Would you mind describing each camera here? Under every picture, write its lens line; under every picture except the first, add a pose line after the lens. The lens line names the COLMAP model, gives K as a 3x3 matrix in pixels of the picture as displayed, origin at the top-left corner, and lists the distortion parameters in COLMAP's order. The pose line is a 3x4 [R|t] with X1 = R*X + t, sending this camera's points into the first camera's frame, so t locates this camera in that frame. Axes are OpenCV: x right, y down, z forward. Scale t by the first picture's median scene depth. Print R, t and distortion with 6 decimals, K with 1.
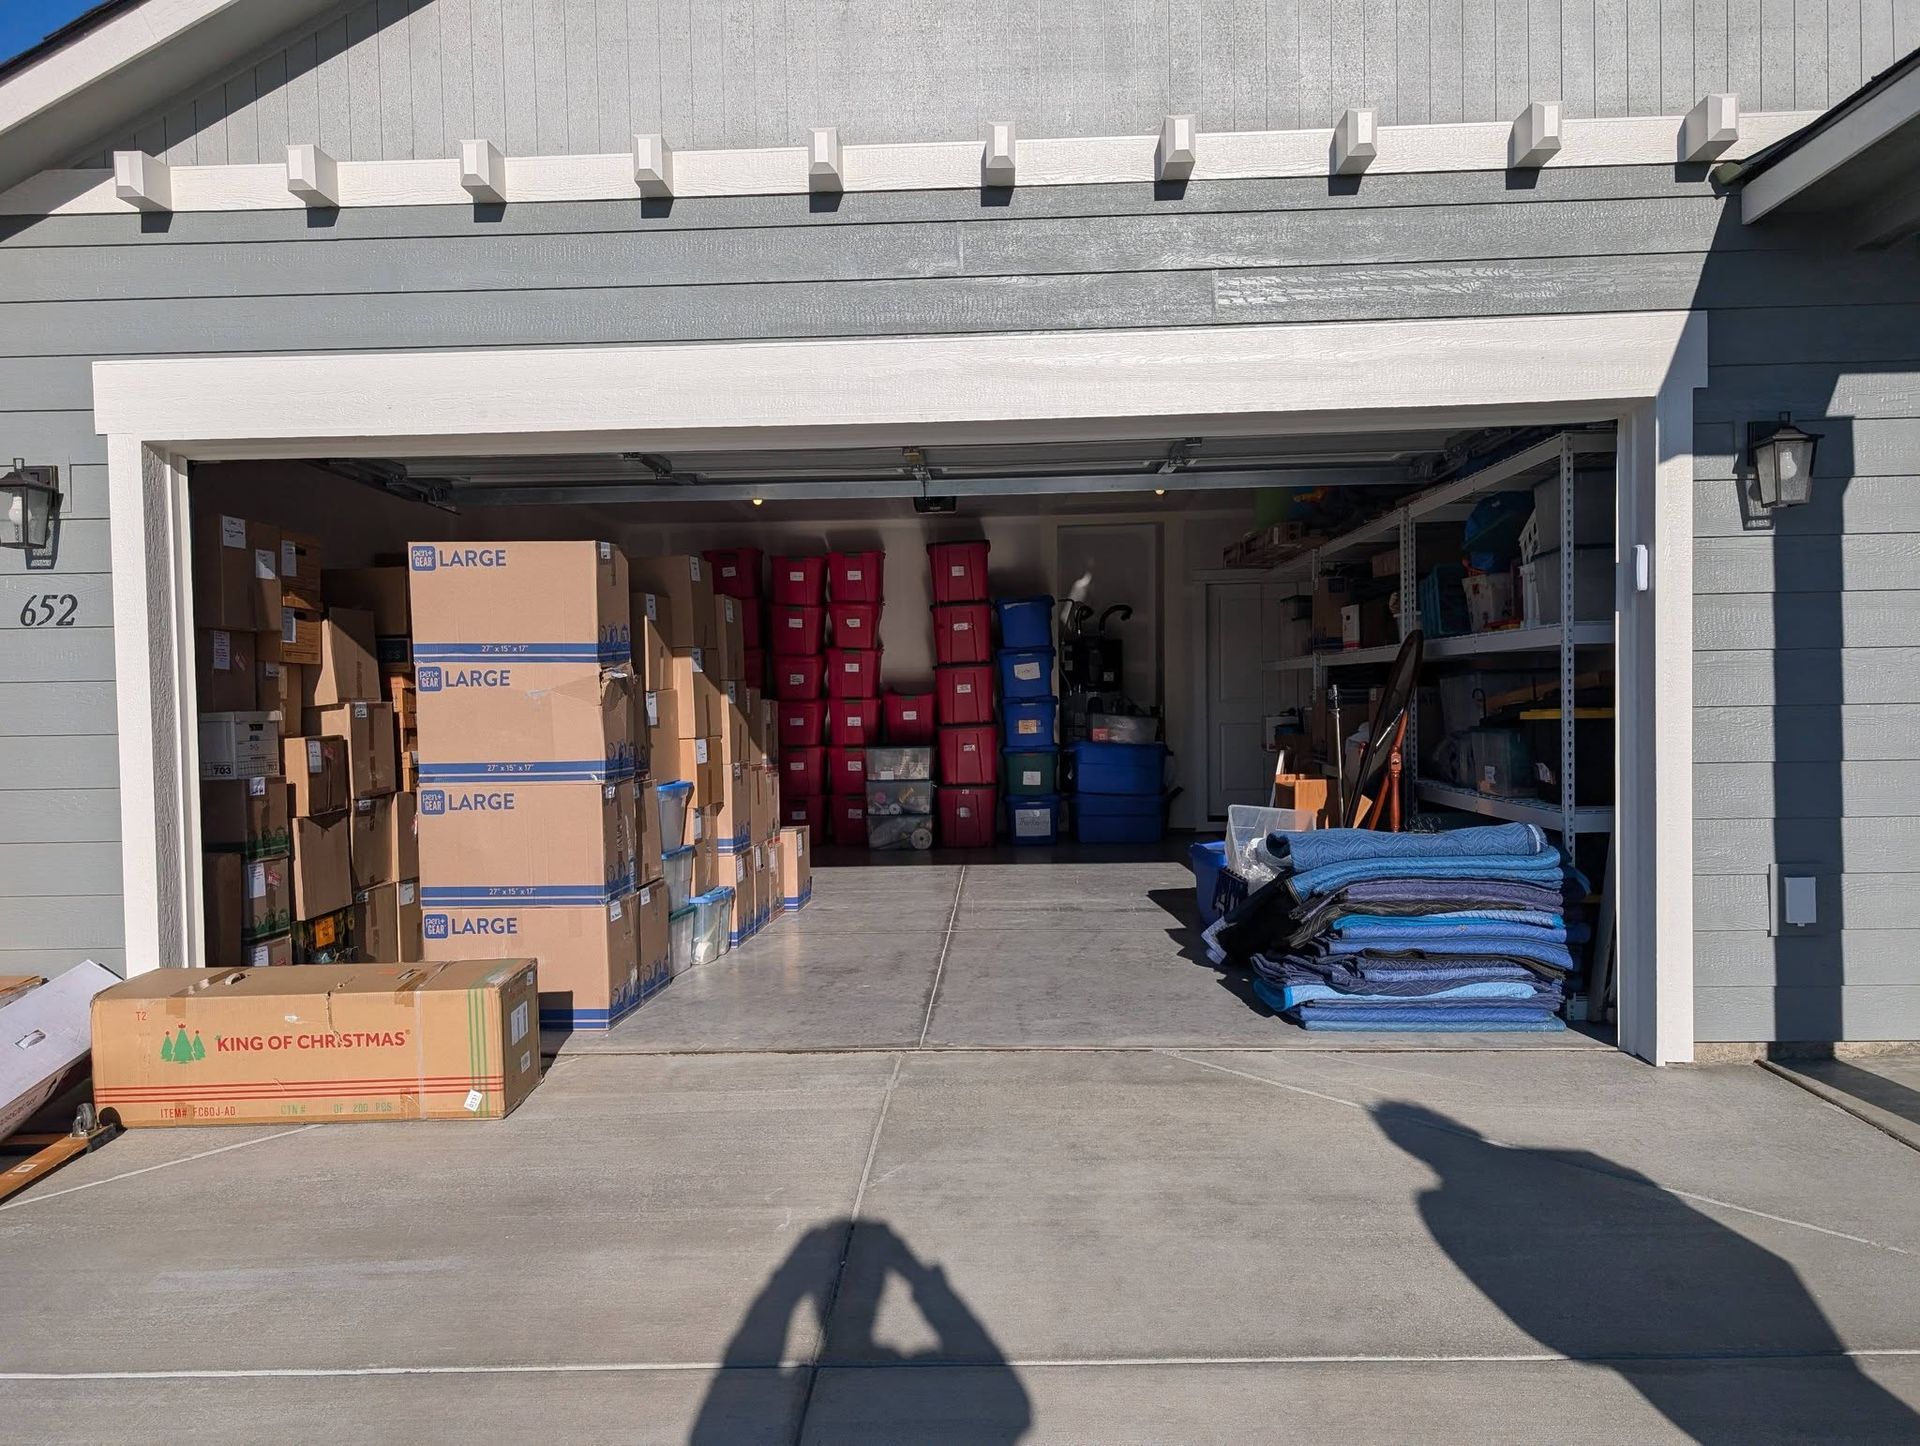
lens RADIAL K [[1422.6, 0, 960.0], [0, 1422.6, 723.0], [0, 0, 1]] dist [0.060498, -0.078379]
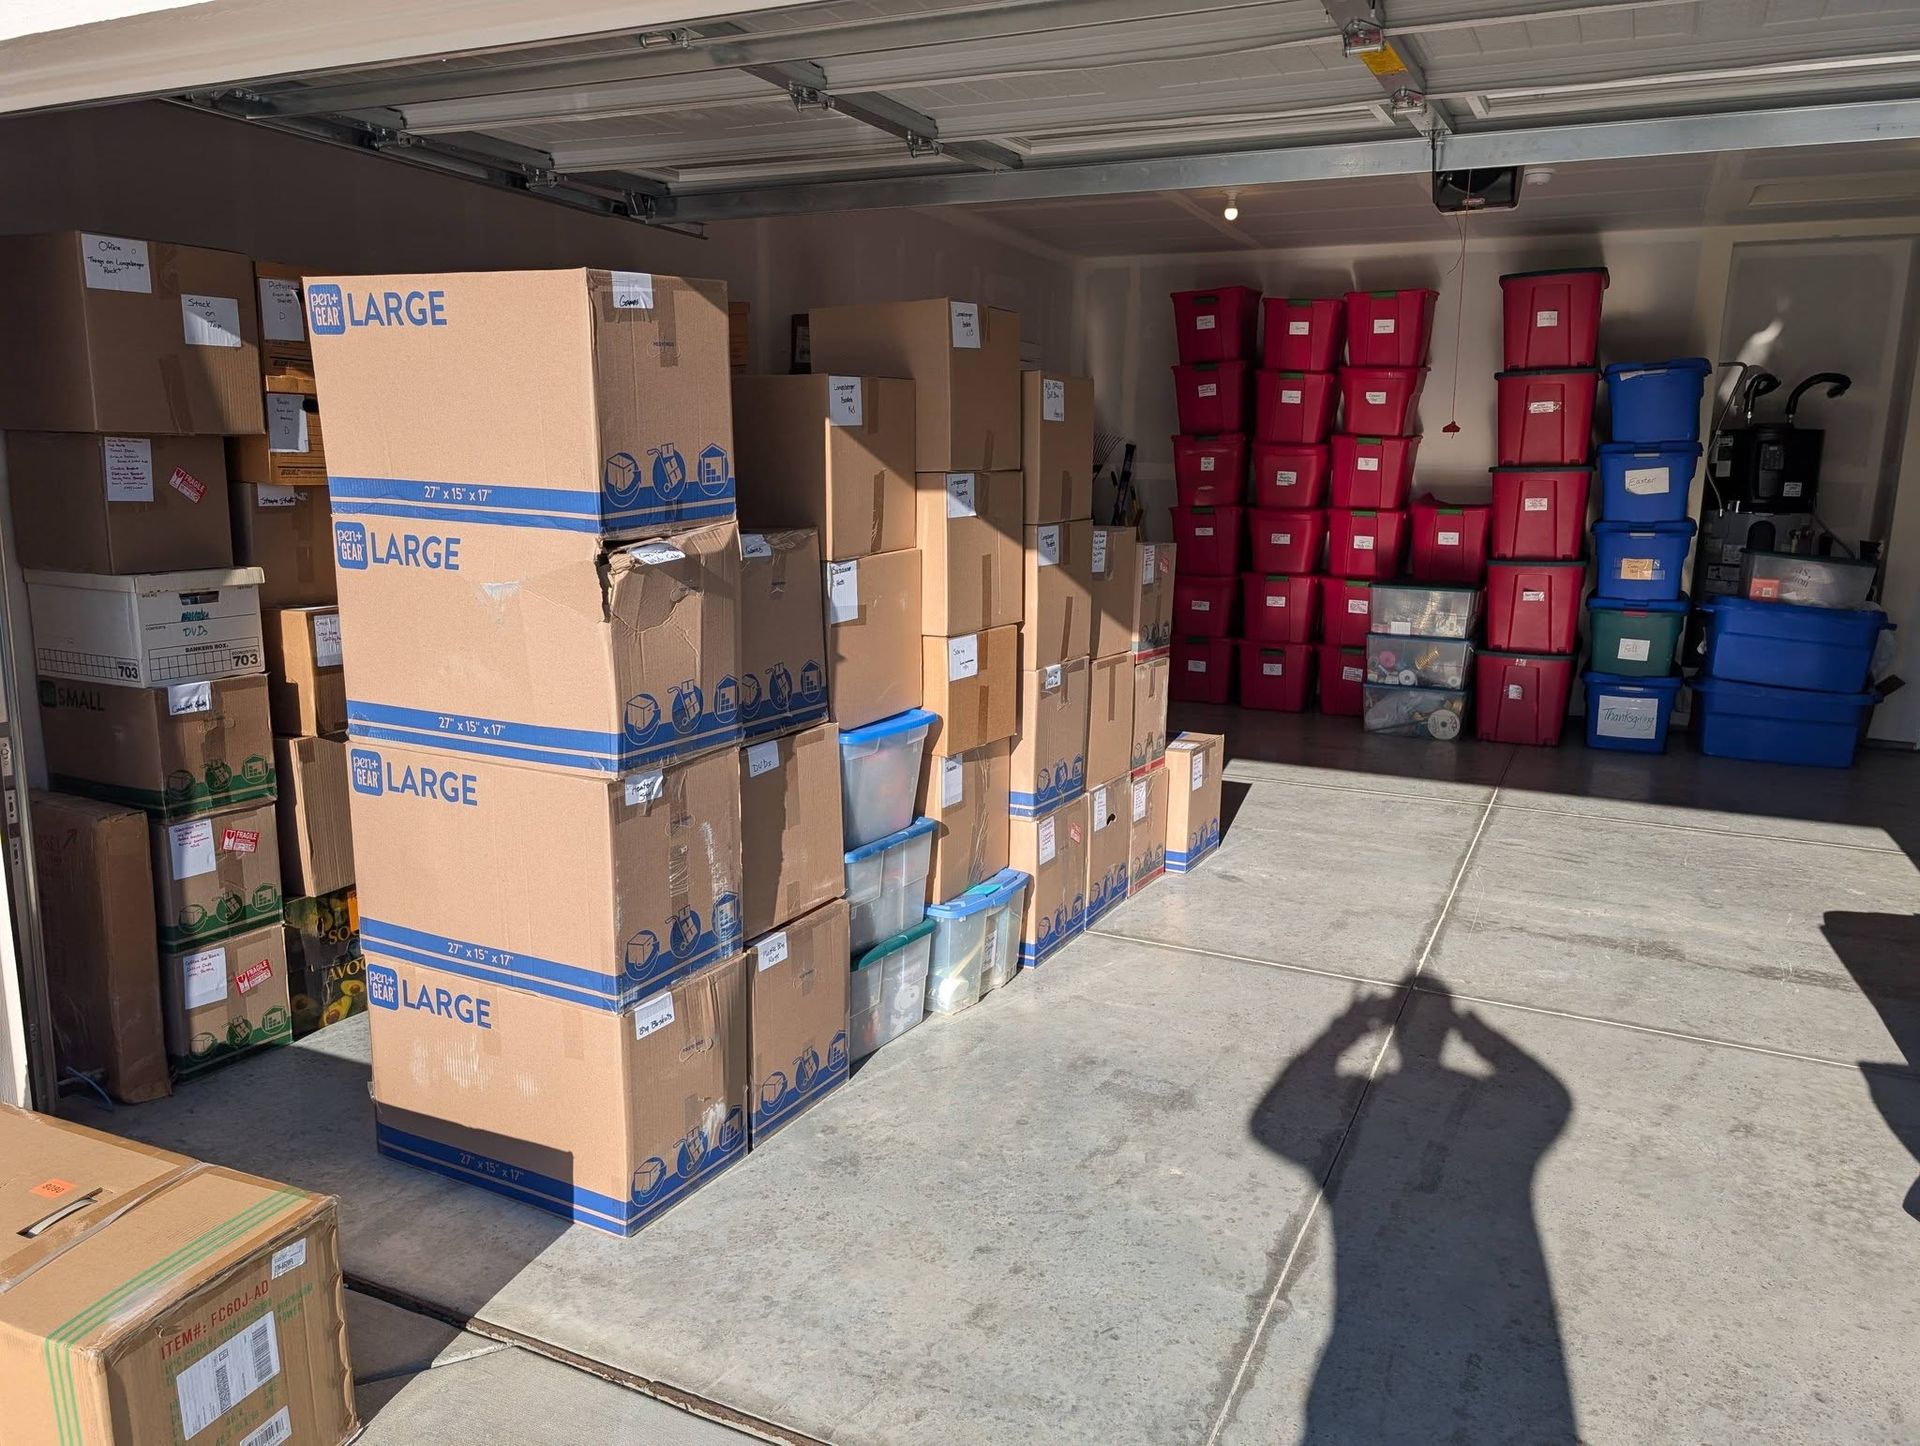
lens RADIAL K [[1422.6, 0, 960.0], [0, 1422.6, 723.0], [0, 0, 1]] dist [0.060498, -0.078379]
pose [[0.918026, 0.105325, -0.382276, 0.023943], [-0.038630, 0.983247, 0.178136, -0.035114], [0.394634, -0.148767, 0.906715, 0.302186]]
